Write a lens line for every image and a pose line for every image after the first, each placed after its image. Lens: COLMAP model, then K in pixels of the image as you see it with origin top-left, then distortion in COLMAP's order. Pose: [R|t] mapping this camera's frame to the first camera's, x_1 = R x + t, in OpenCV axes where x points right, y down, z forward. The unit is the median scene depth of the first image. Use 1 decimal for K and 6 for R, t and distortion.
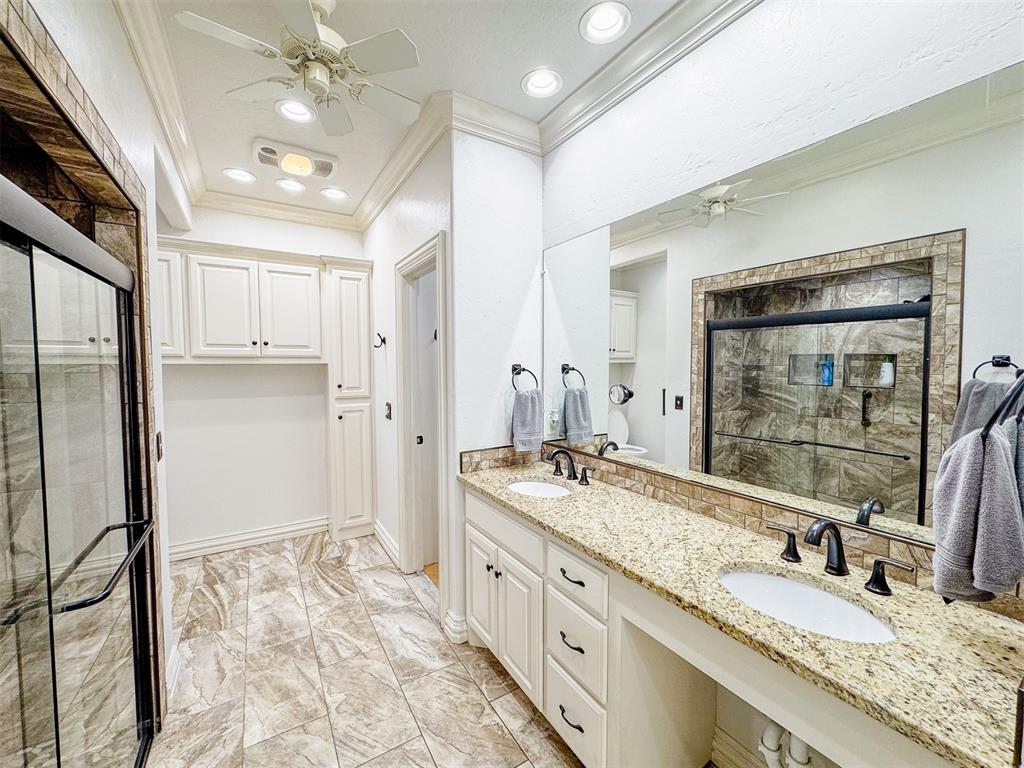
lens RADIAL K [[413.1, 0, 511.0], [0, 413.1, 382.6], [0, 0, 1]] dist [-0.001197, 0.000820]
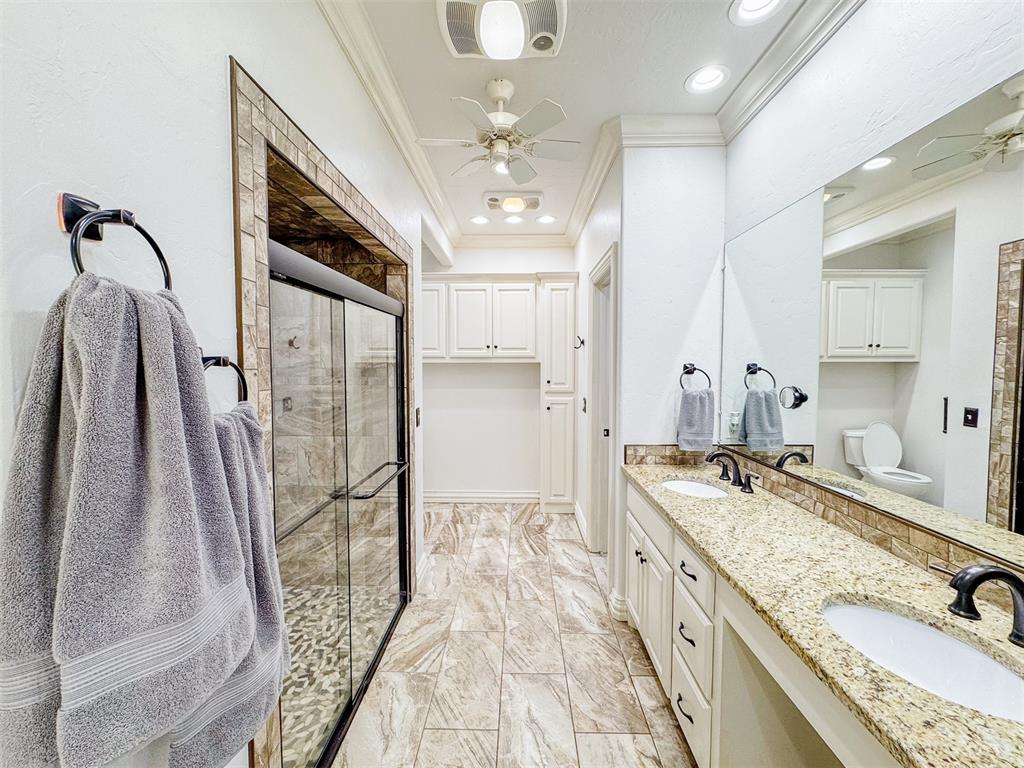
lens RADIAL K [[413.1, 0, 514.0], [0, 413.1, 381.8], [0, 0, 1]] dist [-0.001197, 0.000820]
pose [[0.841488, 0.027236, -0.539588, 0.229920], [-0.026907, 0.999602, 0.008494, 0.002910], [0.539605, 0.007371, 0.841886, -0.074580]]
